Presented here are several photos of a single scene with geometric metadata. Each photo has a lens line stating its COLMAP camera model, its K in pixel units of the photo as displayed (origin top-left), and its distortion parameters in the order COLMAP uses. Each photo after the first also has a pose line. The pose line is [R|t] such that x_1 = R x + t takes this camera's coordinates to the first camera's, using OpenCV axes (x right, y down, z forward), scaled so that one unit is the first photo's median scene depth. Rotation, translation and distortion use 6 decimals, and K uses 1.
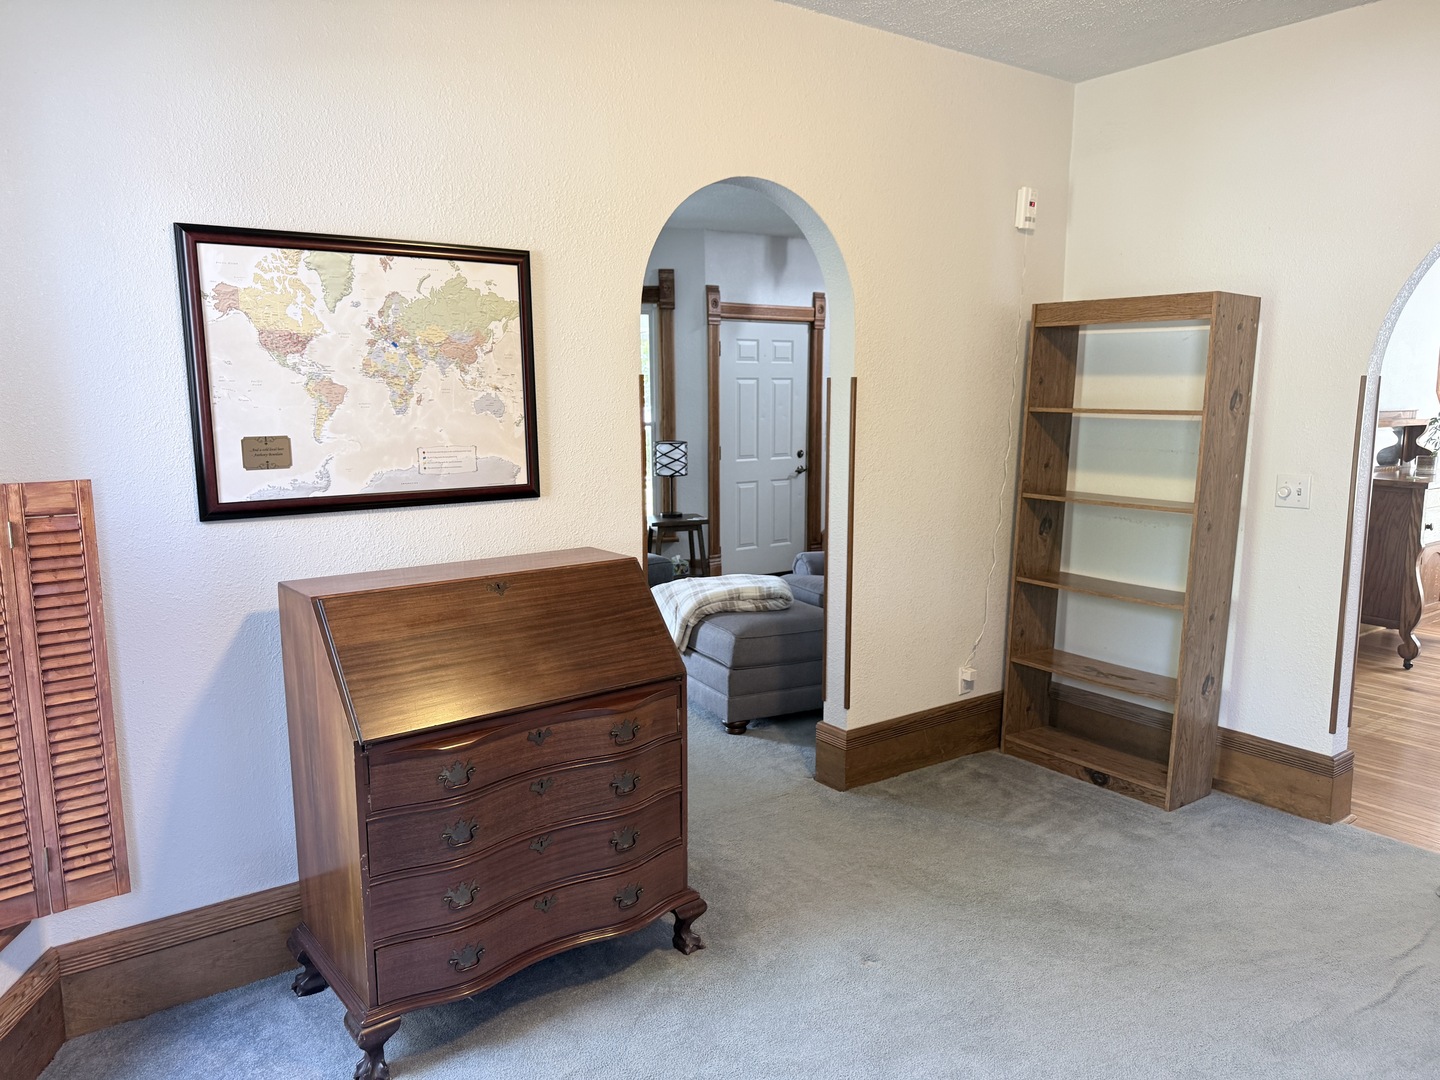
lens RADIAL K [[1030.5, 0, 722.4], [0, 1030.5, 540.2], [0, 0, 1]] dist [0.013648, -0.026962]
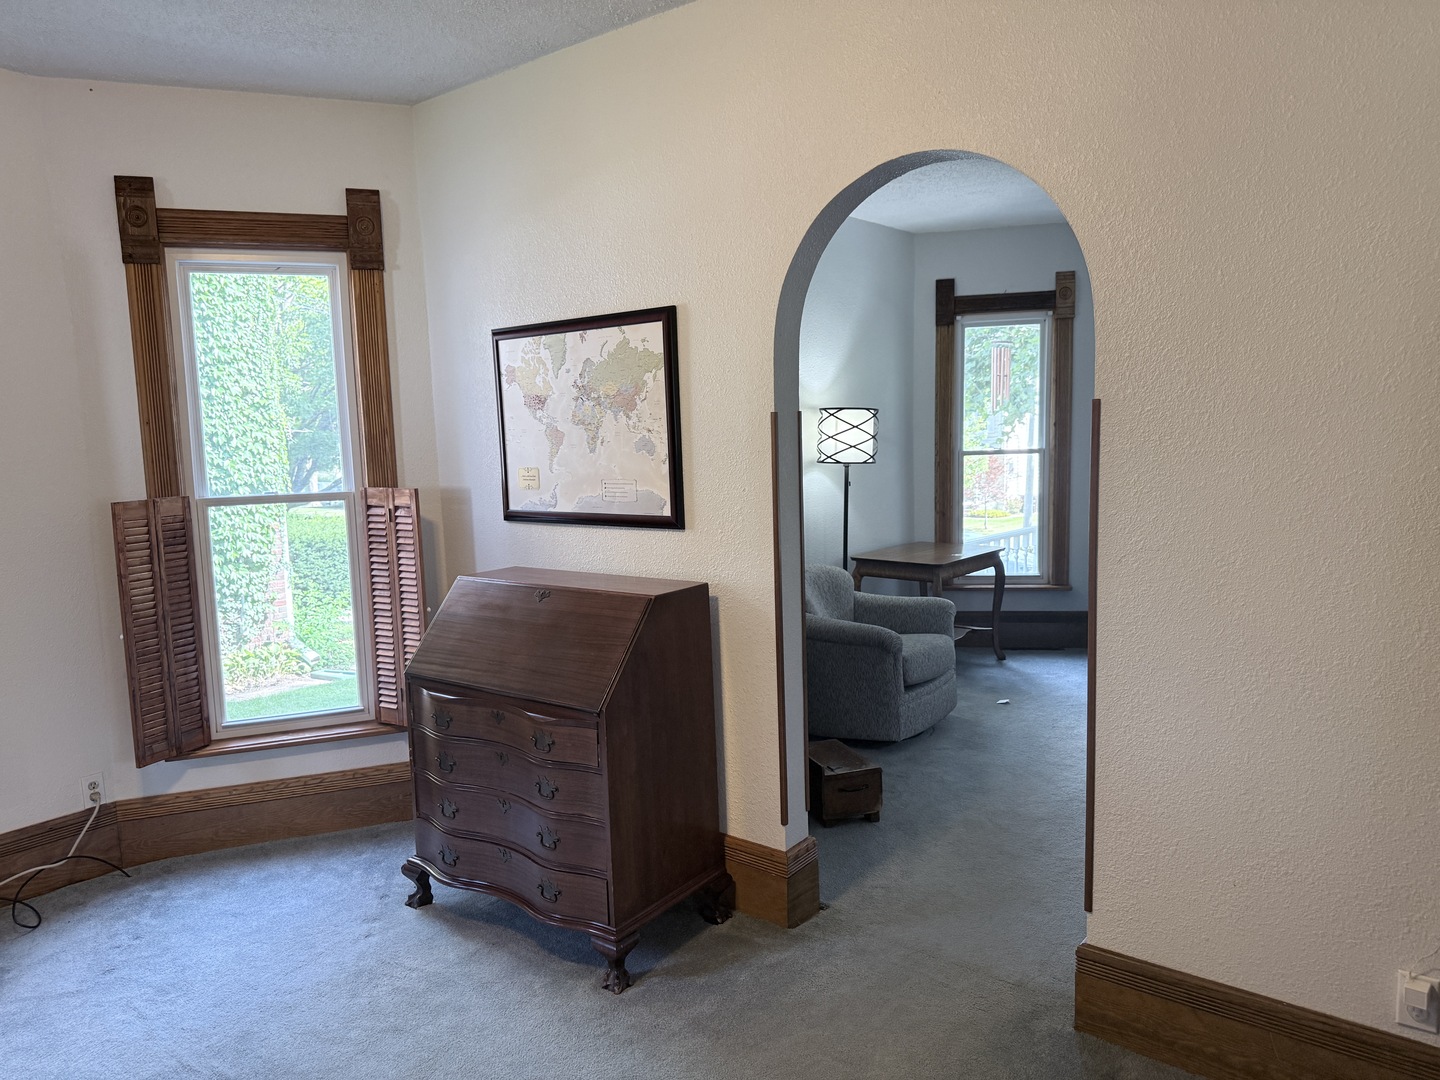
lens RADIAL K [[1030.5, 0, 719.8], [0, 1030.5, 539.3], [0, 0, 1]] dist [0.013648, -0.026962]
pose [[0.233893, 0.093899, -0.967717, 0.953382], [-0.117482, 0.990762, 0.067740, -0.119520], [0.965138, 0.097845, 0.242763, 0.842920]]
